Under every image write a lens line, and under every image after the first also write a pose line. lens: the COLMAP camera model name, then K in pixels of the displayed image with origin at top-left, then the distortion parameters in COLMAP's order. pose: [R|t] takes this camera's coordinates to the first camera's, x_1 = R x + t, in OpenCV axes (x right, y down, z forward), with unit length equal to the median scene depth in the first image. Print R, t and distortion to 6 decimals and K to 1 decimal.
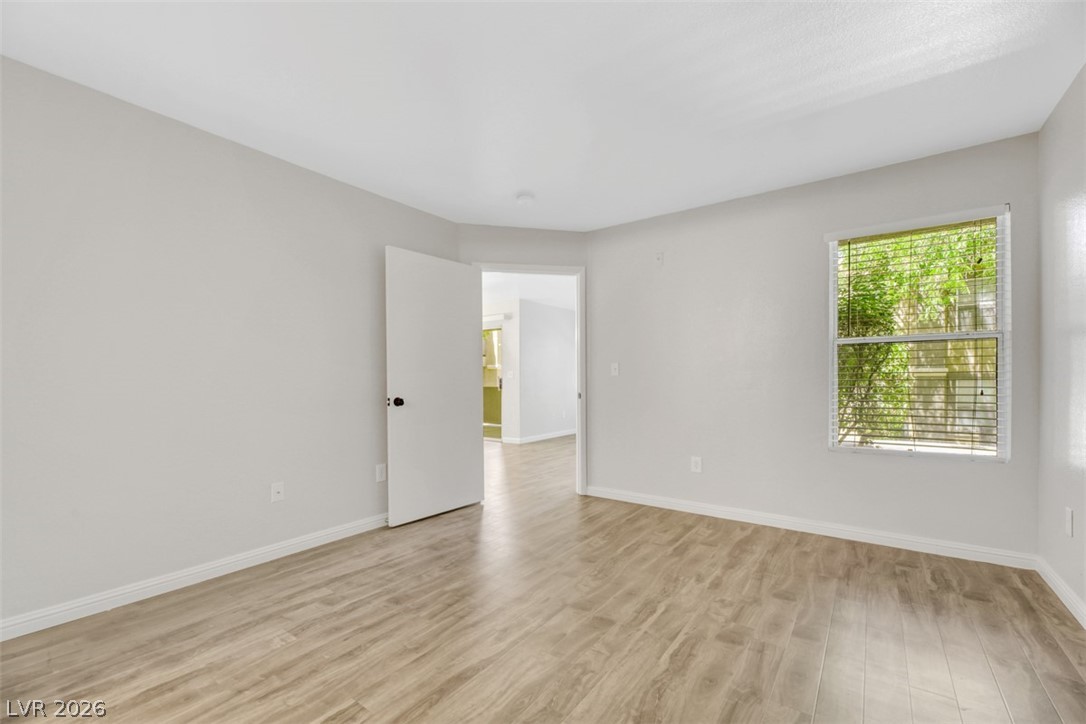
lens RADIAL K [[446.7, 0, 542.9], [0, 446.7, 371.6], [0, 0, 1]] dist [-0.001310, -0.003123]
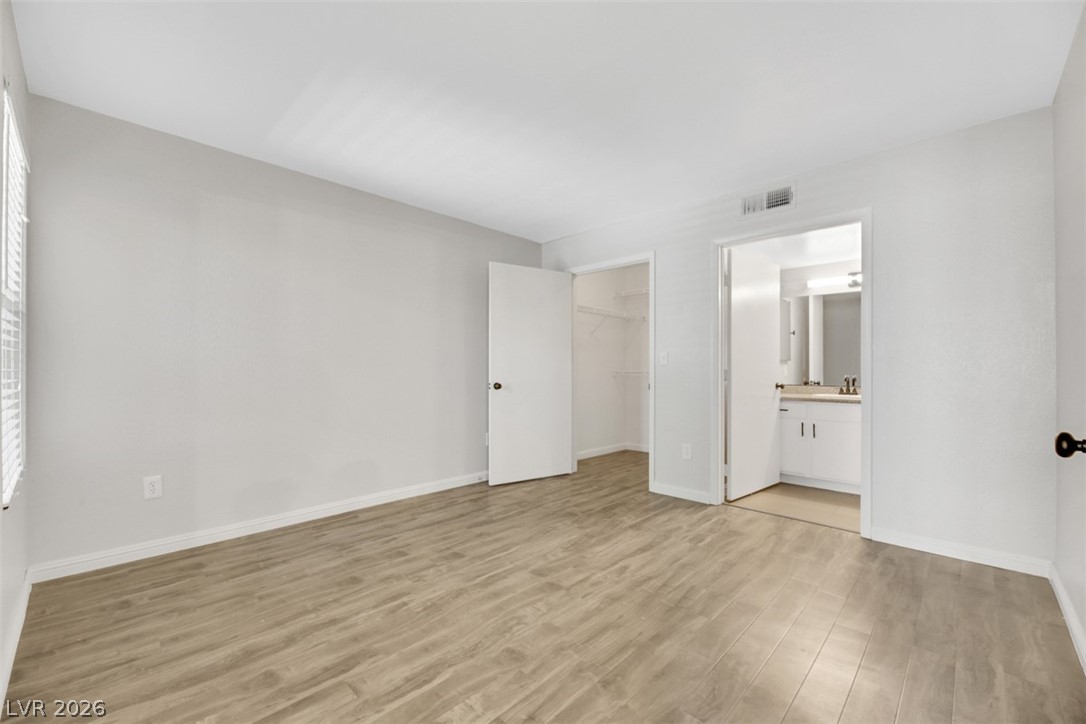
lens RADIAL K [[446.7, 0, 538.8], [0, 446.7, 366.6], [0, 0, 1]] dist [-0.001310, -0.003123]
pose [[-0.988930, 0.003478, 0.148345, -0.037260], [-0.000139, 0.999703, -0.024365, 0.036577], [-0.148385, -0.024116, -0.988636, 1.996991]]
